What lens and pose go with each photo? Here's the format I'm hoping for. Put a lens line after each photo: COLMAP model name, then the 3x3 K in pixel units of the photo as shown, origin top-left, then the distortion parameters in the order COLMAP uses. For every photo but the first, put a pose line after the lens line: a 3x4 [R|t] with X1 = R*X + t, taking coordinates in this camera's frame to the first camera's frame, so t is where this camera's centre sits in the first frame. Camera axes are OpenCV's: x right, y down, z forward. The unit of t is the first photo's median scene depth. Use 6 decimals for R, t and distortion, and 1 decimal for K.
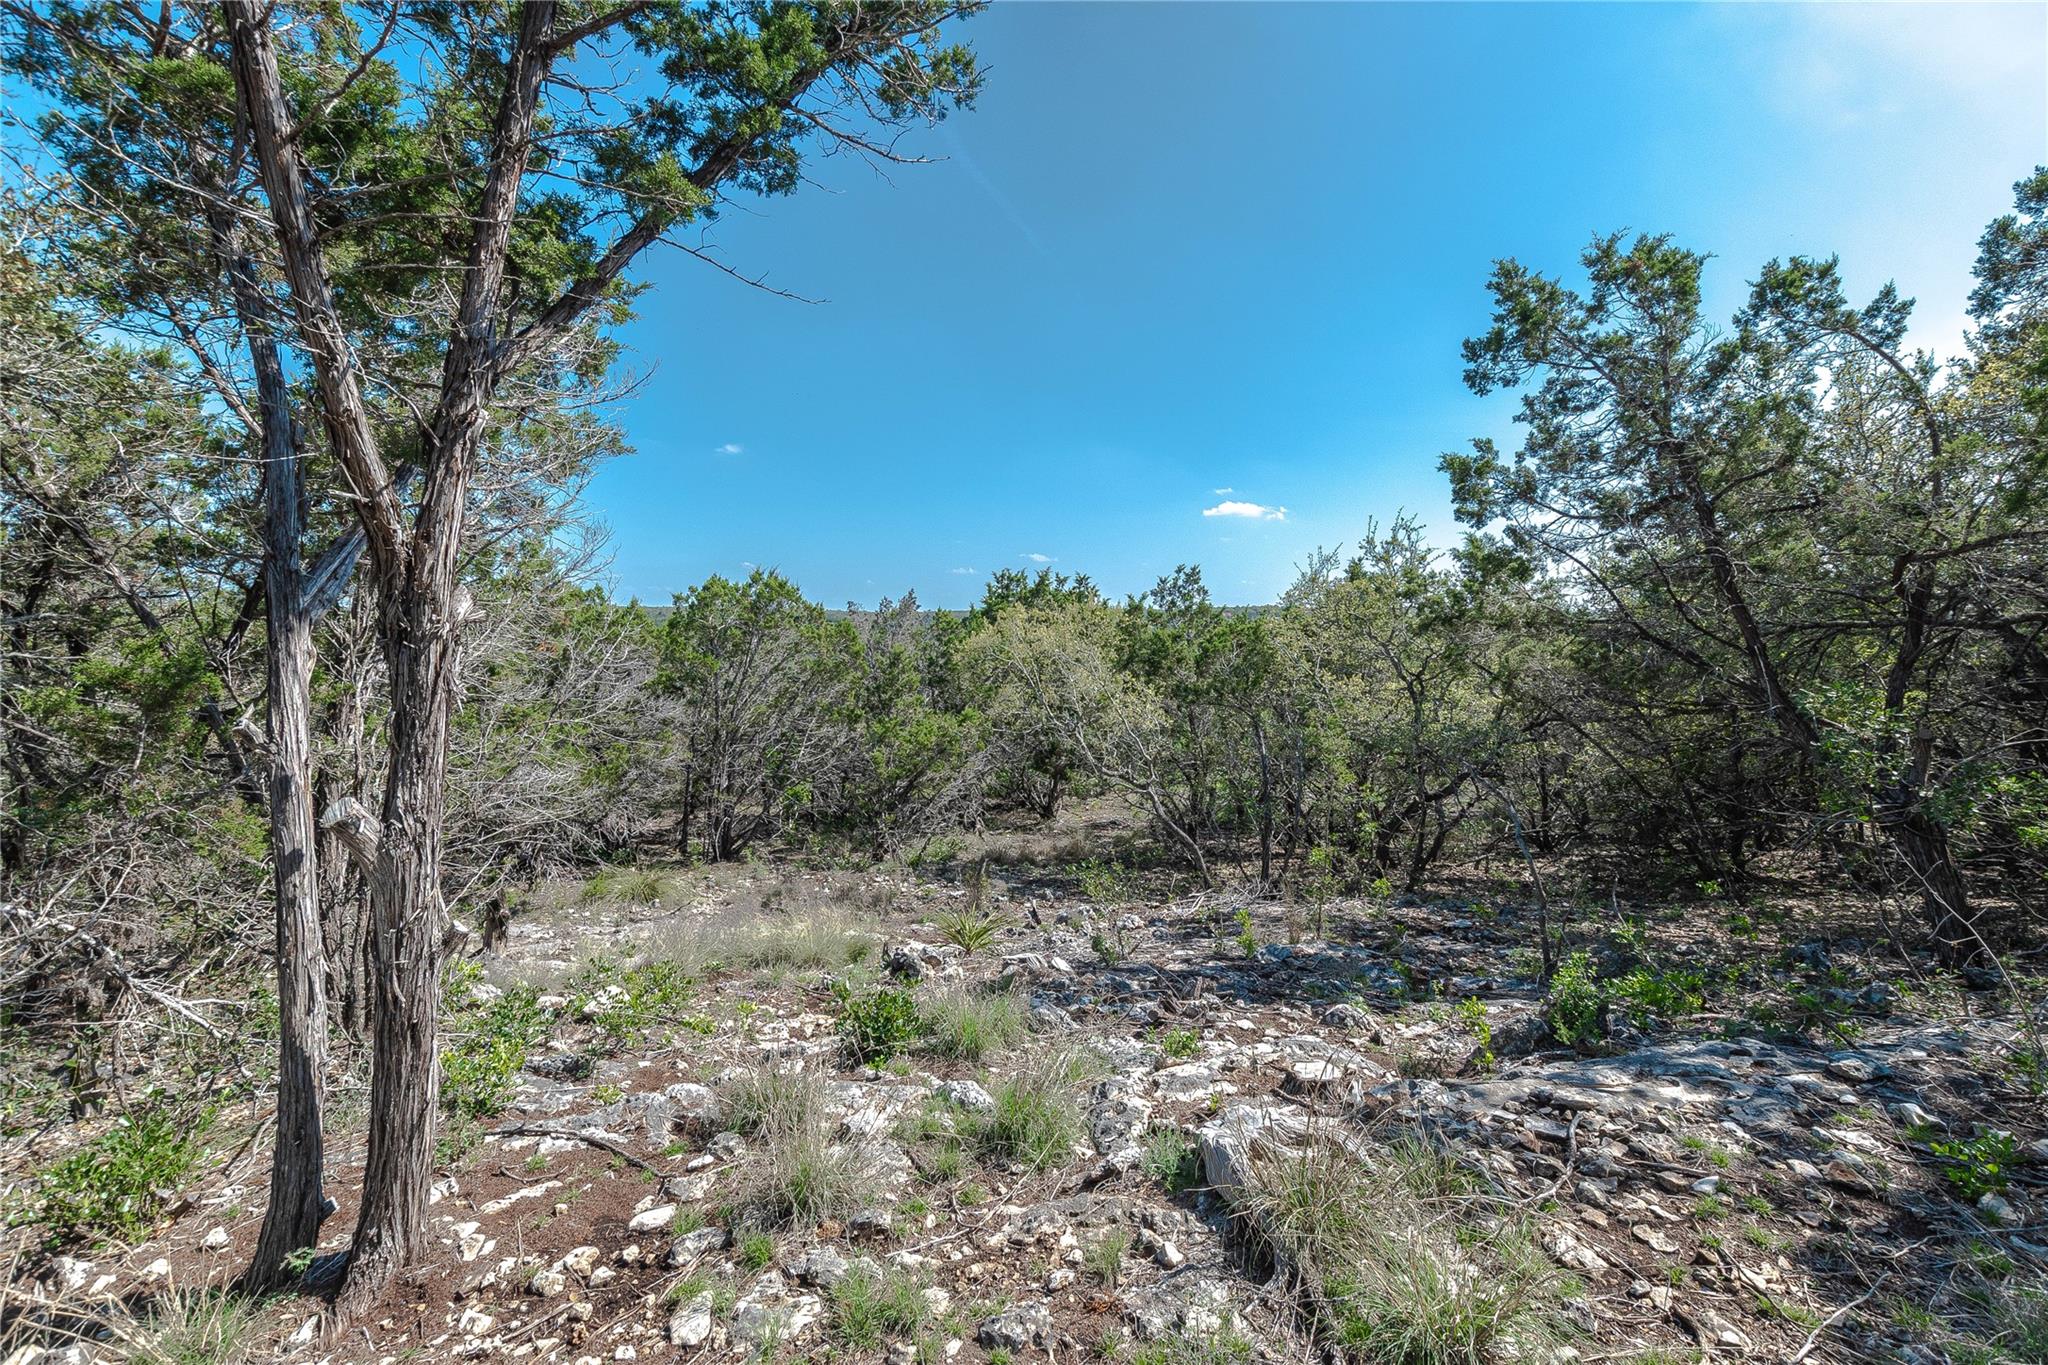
lens RADIAL K [[880.6, 0, 1032.6], [0, 880.6, 687.7], [0, 0, 1]] dist [-0.001430, 0.000200]
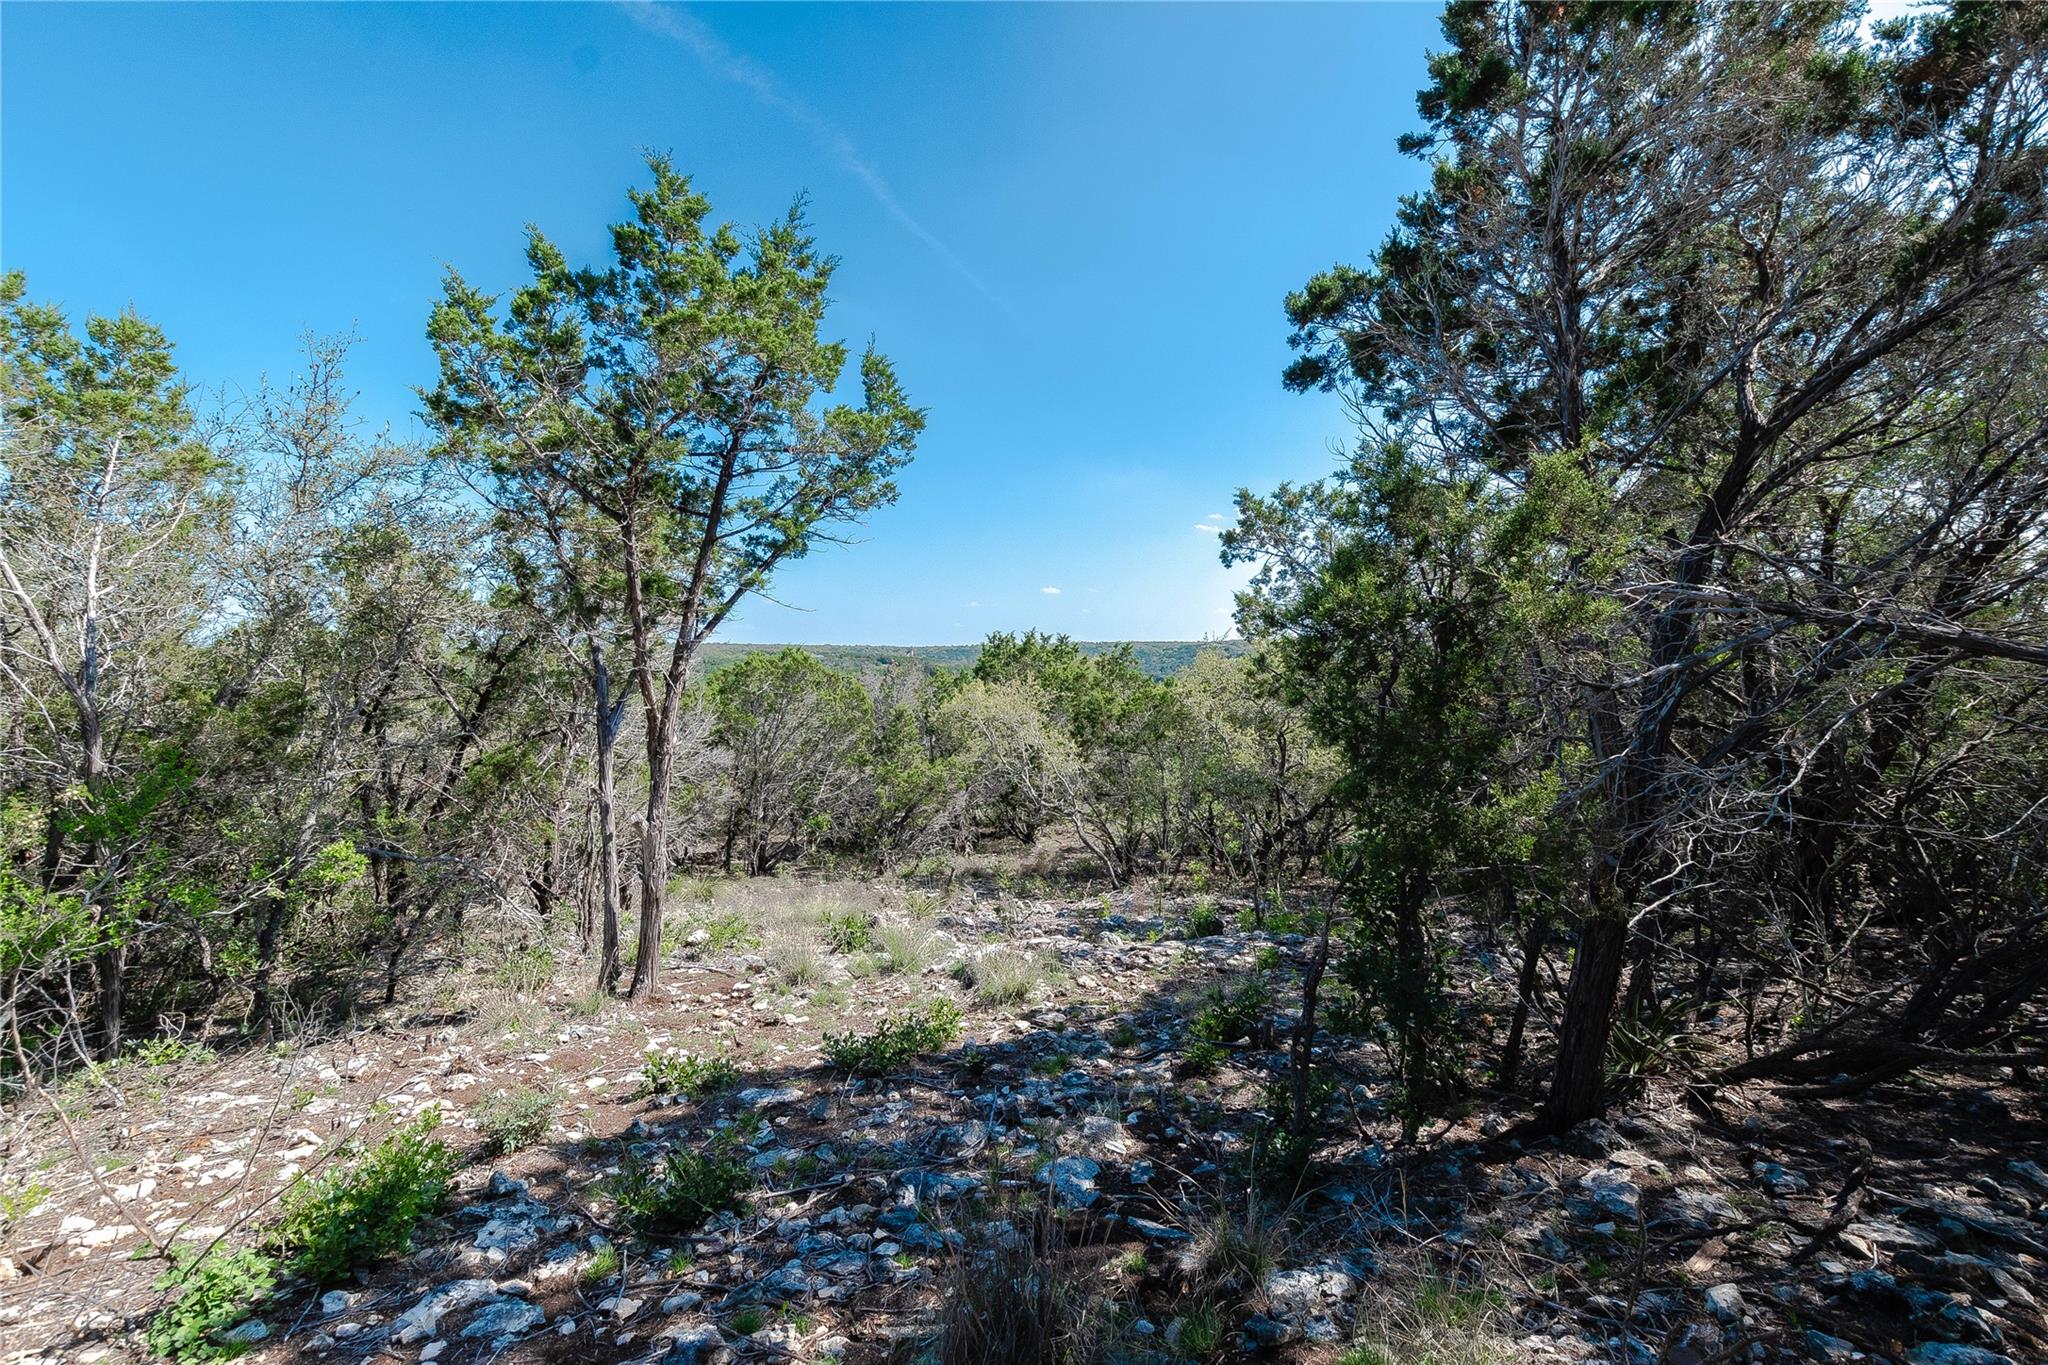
lens RADIAL K [[880.6, 0, 1024.7], [0, 880.6, 680.8], [0, 0, 1]] dist [-0.001430, 0.000200]
pose [[0.999136, -0.010539, -0.040196, 0.082009], [0.008705, 0.998925, -0.045520, -0.022822], [0.040632, 0.045131, 0.998154, -0.257868]]
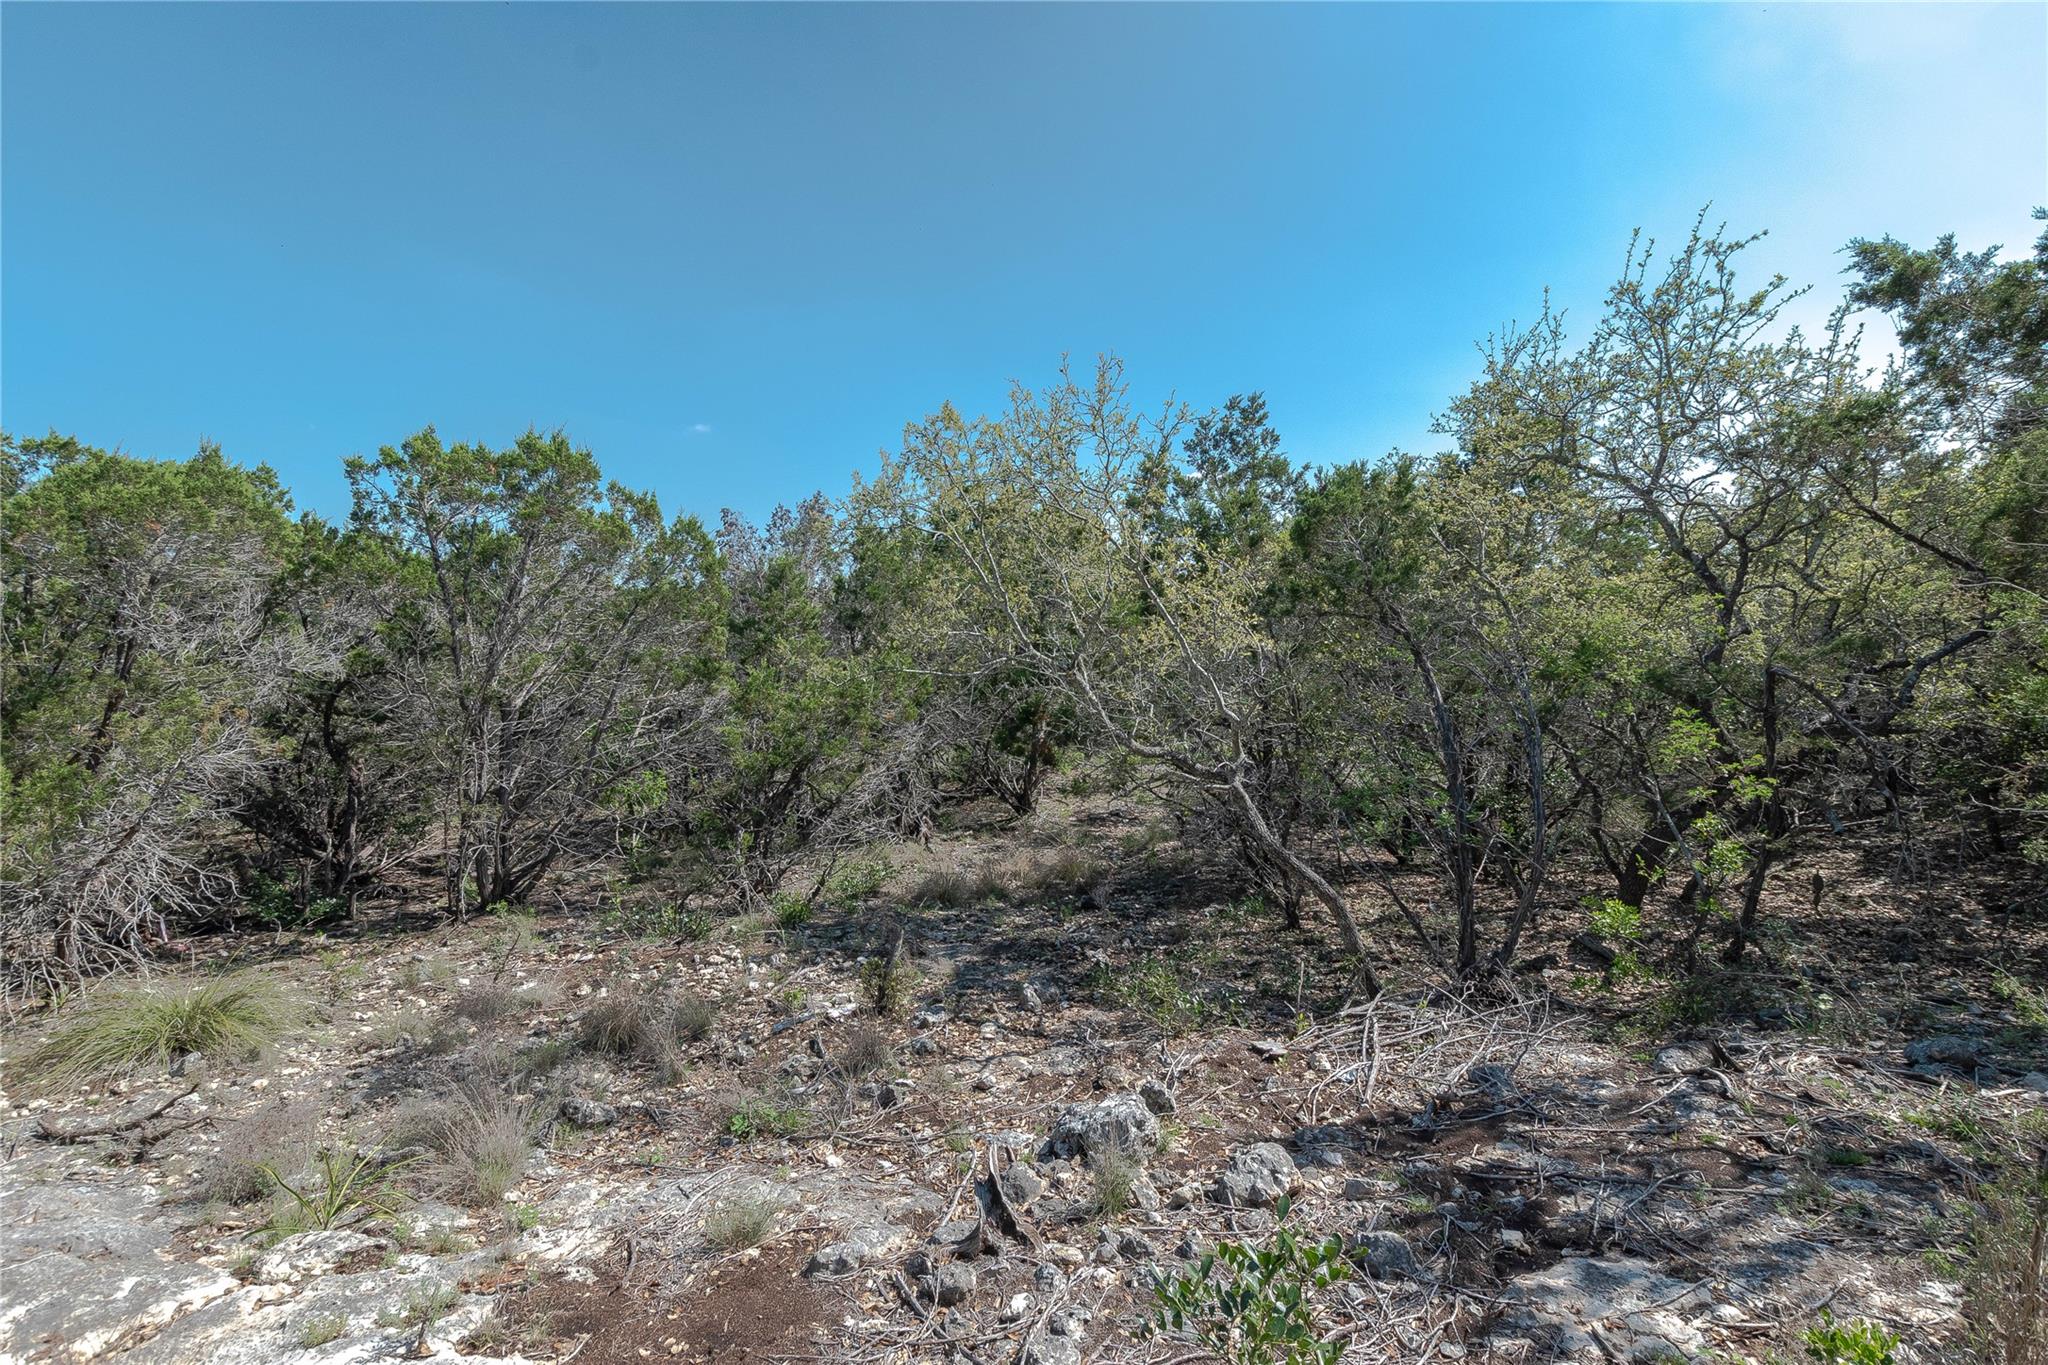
lens RADIAL K [[880.6, 0, 1018.8], [0, 880.6, 683.6], [0, 0, 1]] dist [-0.001430, 0.000200]
pose [[0.999337, -0.032930, 0.015558, 0.007001], [0.032490, 0.999087, 0.027742, 0.032747], [-0.016458, -0.027218, 0.999494, 0.384637]]
